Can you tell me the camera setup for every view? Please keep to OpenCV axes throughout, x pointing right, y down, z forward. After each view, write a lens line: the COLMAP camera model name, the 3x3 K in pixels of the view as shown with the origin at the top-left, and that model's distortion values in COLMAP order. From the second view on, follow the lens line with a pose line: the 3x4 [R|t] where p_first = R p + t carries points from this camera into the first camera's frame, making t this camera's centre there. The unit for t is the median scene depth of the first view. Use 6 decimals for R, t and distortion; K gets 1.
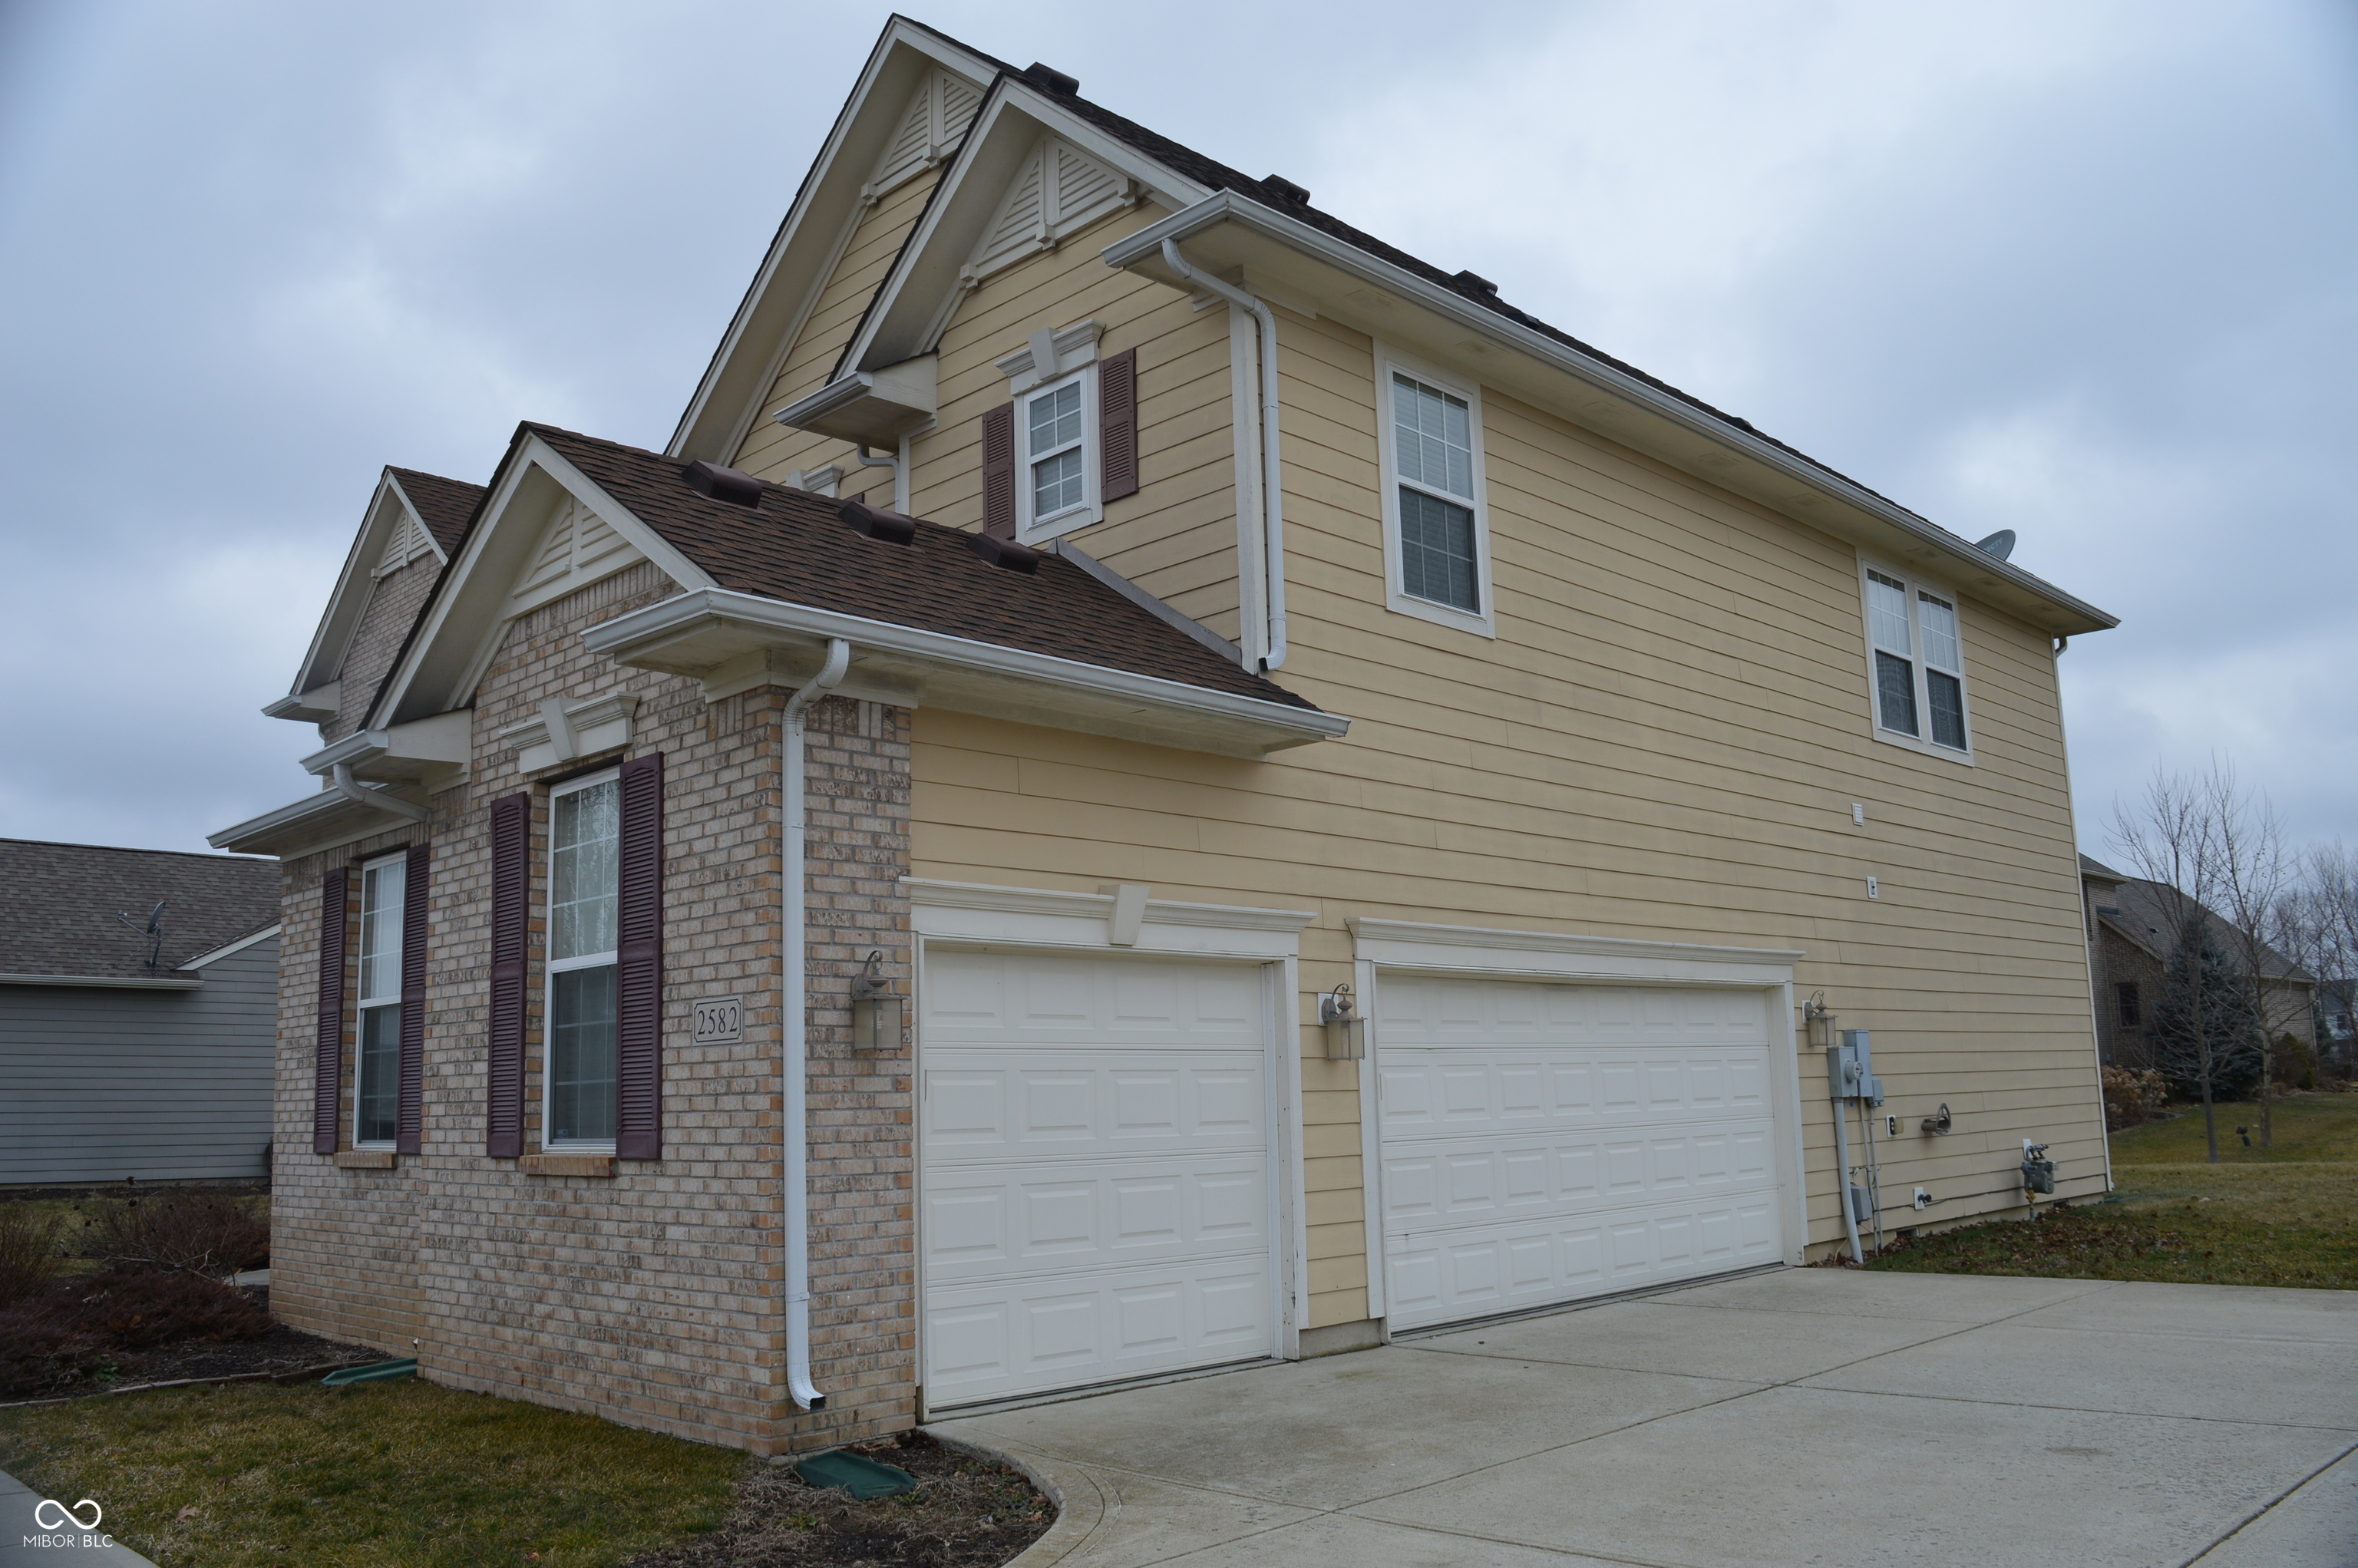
lens RADIAL K [[1861.4, 0, 1183.9], [0, 1861.4, 798.0], [0, 0, 1]] dist [-0.110258, 0.072990]
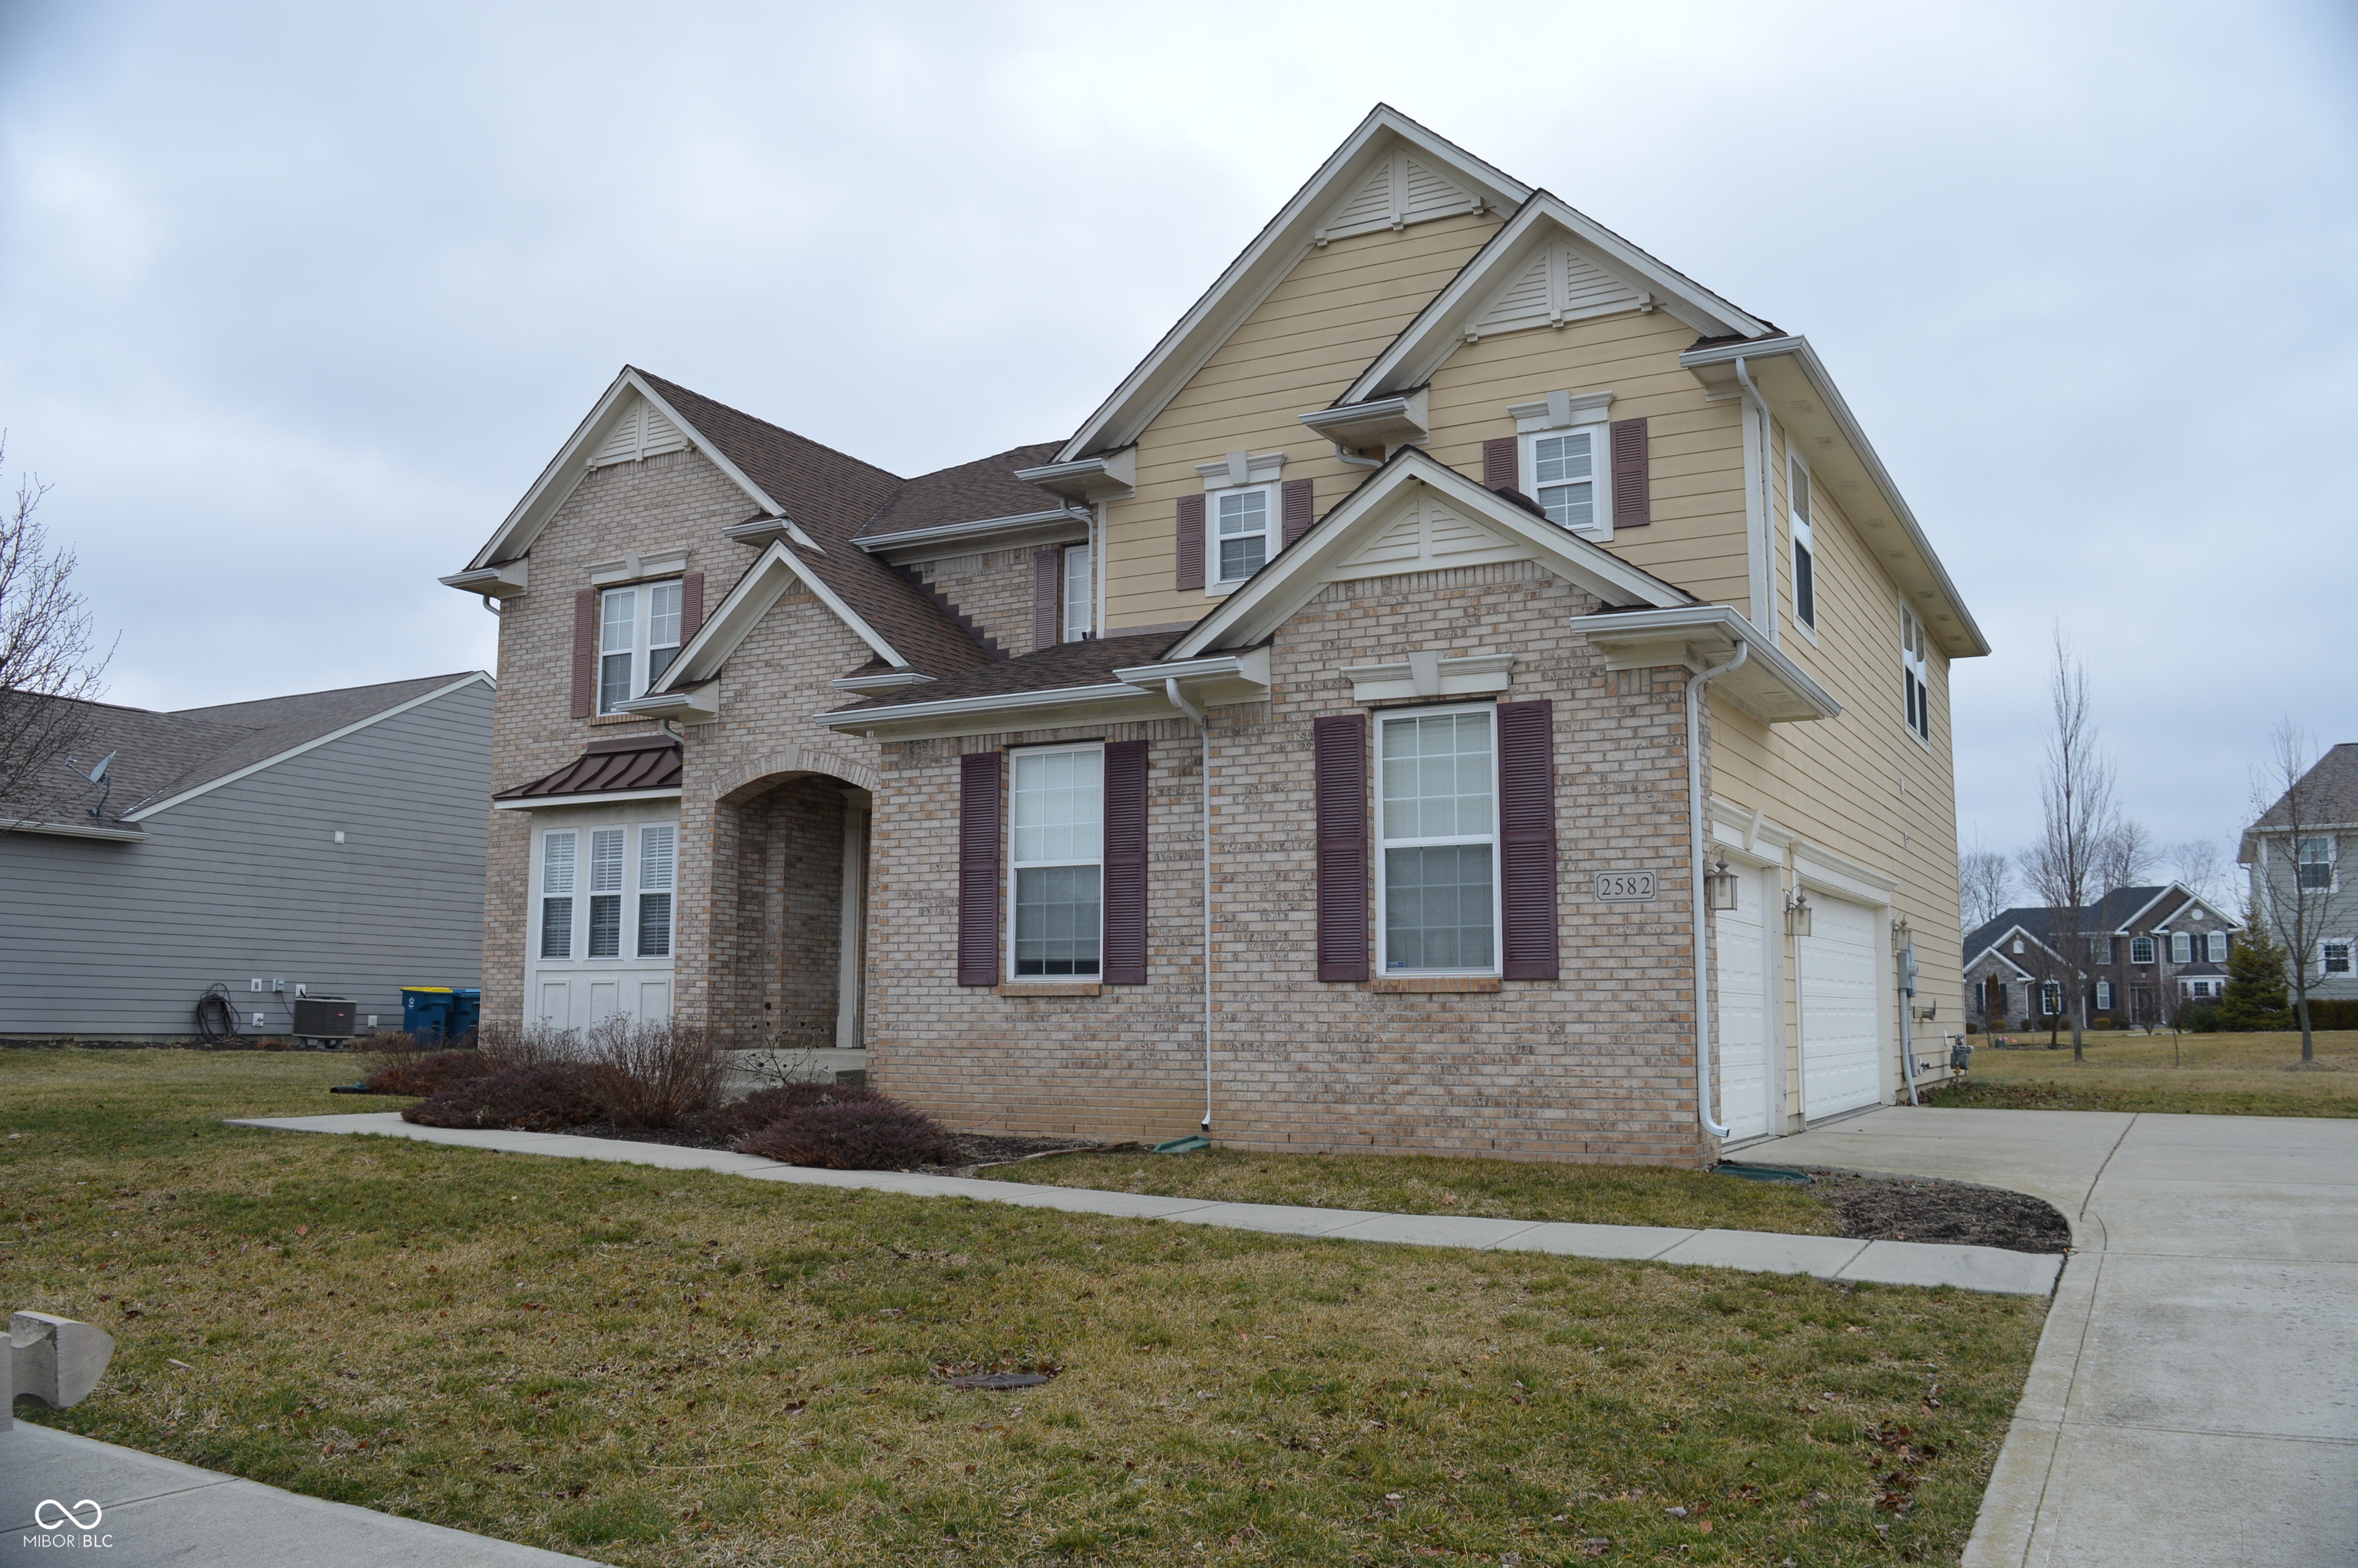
lens RADIAL K [[1861.4, 0, 1183.9], [0, 1861.4, 798.0], [0, 0, 1]] dist [-0.110258, 0.072990]
pose [[0.960662, 0.064346, 0.270163, -0.970921], [-0.075833, 0.996598, 0.032285, 0.027610], [-0.267167, -0.051502, 0.962273, -0.328238]]
